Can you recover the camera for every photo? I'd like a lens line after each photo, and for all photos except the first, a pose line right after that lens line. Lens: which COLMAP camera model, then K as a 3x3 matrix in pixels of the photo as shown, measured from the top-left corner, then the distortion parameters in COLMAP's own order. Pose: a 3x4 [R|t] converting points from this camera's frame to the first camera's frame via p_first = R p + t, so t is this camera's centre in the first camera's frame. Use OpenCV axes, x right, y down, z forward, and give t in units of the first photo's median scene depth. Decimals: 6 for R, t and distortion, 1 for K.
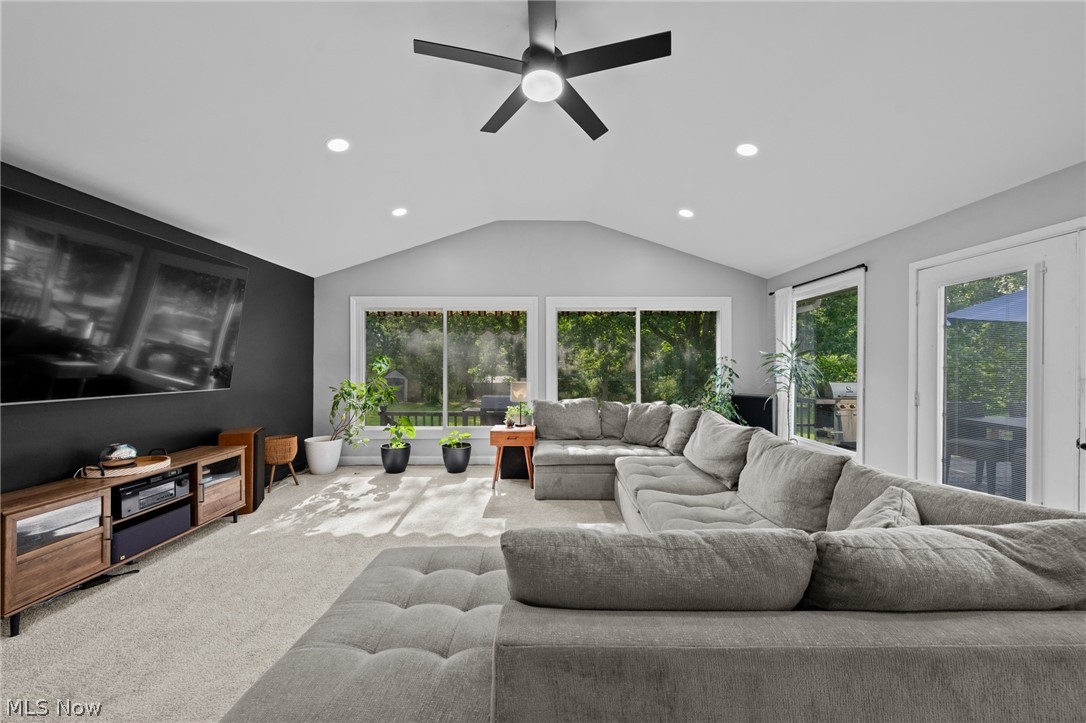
lens RADIAL K [[386.8, 0, 547.9], [0, 386.8, 364.2], [0, 0, 1]] dist [-0.002972, -0.000270]
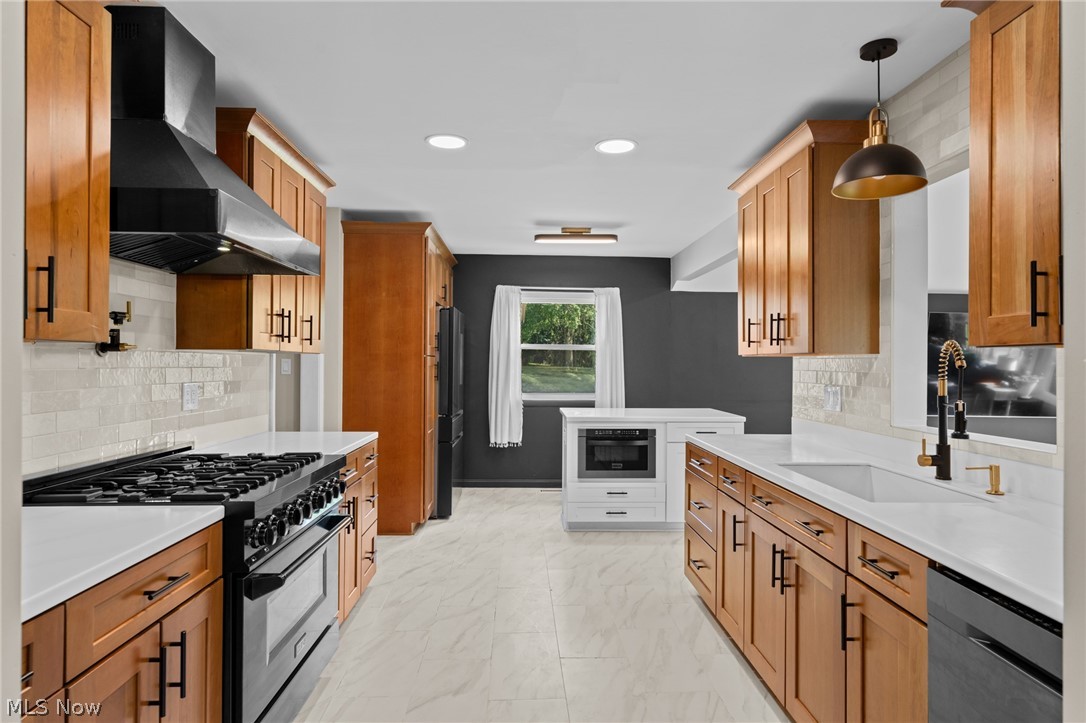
lens RADIAL K [[638.0, 0, 546.4], [0, 638.0, 358.4], [0, 0, 1]] dist [0.007738, 0.000928]
pose [[0.031119, -0.007628, -0.999487, 0.808671], [-0.009234, 0.999926, -0.007919, -0.067062], [0.999473, 0.009476, 0.031046, -0.564213]]
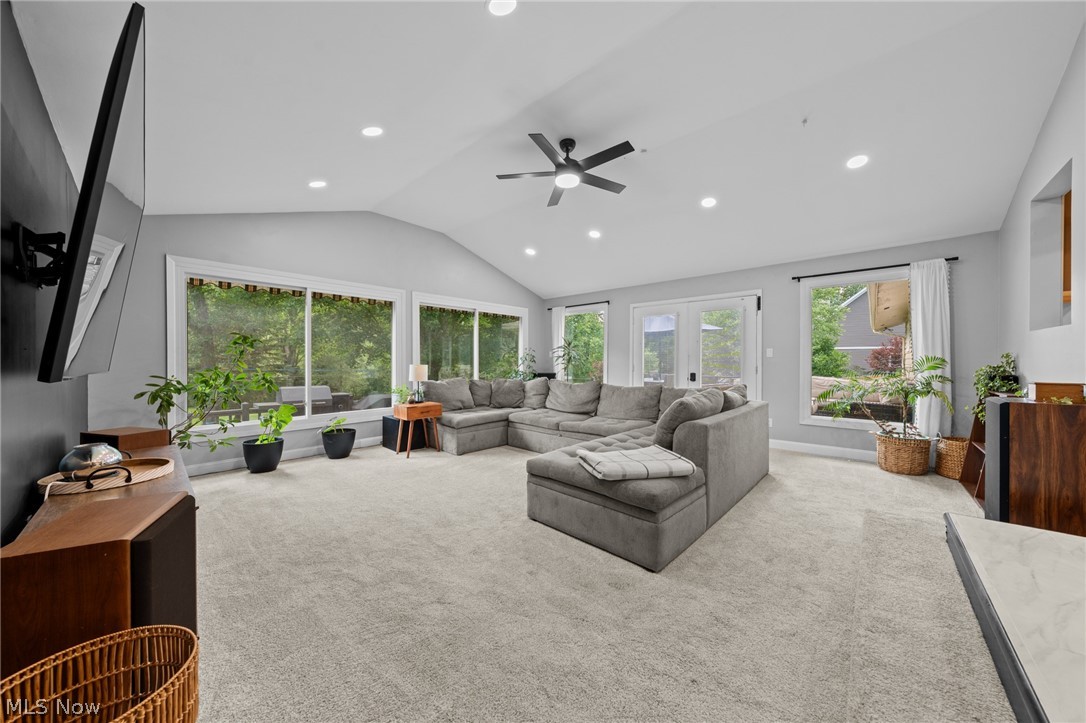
lens RADIAL K [[366.9, 0, 544.5], [0, 366.9, 364.4], [0, 0, 1]] dist [-0.008622, 0.001061]
pose [[0.676027, -0.007581, 0.736838, -0.568403], [0.001724, 0.999961, 0.008706, 0.033707], [-0.736875, -0.004615, 0.676014, -0.011775]]
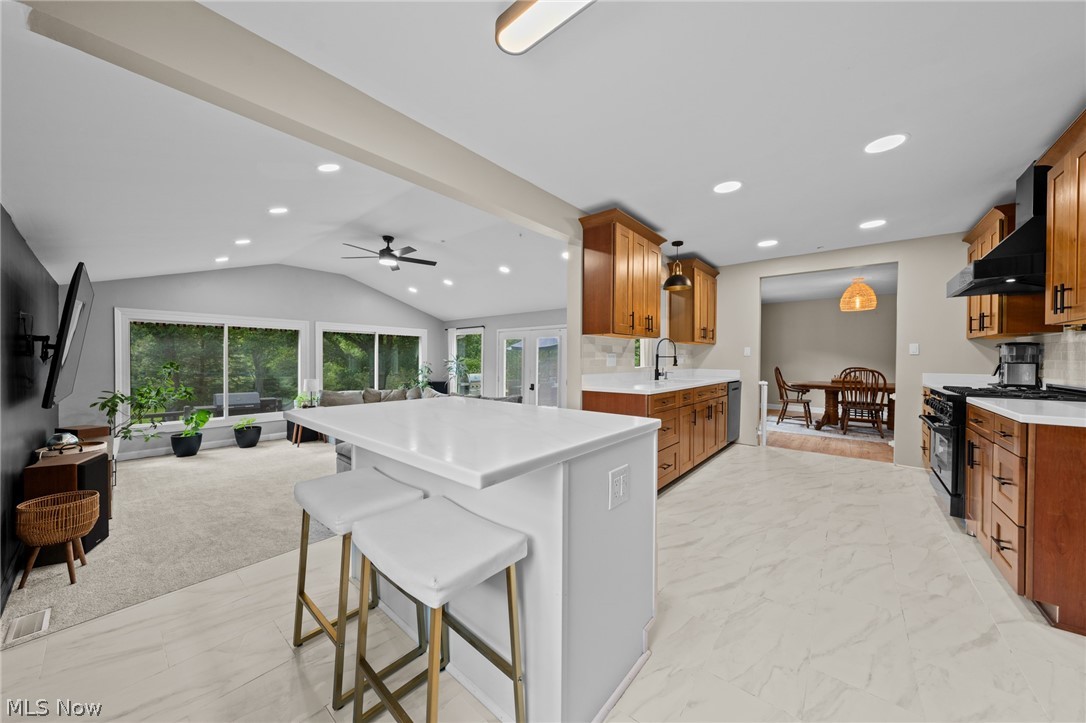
lens RADIAL K [[366.9, 0, 547.0], [0, 366.9, 363.3], [0, 0, 1]] dist [-0.008622, 0.001061]
pose [[0.648012, -0.006874, 0.761599, -0.531305], [-0.001760, 0.999943, 0.010523, -0.032161], [-0.761628, -0.008159, 0.647963, -0.626634]]
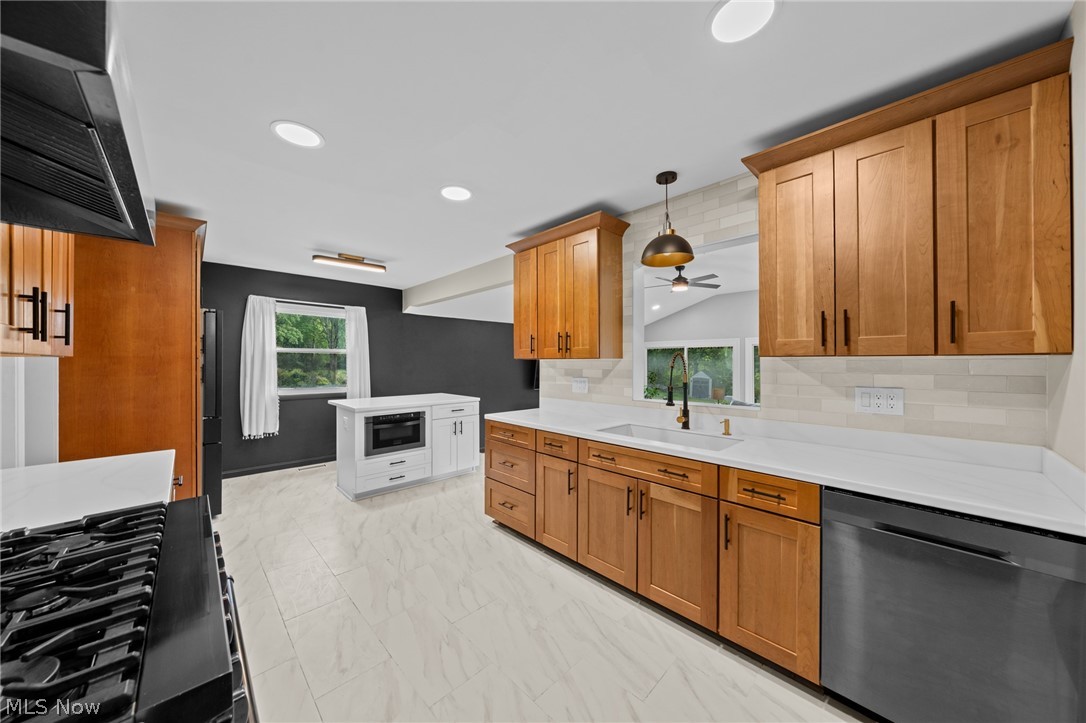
lens RADIAL K [[366.9, 0, 547.2], [0, 366.9, 361.9], [0, 0, 1]] dist [-0.008622, 0.001061]
pose [[0.696805, -0.000141, -0.717260, 0.560138], [-0.002089, 0.999995, -0.002225, -0.072074], [0.717257, 0.003049, 0.696802, -0.732502]]
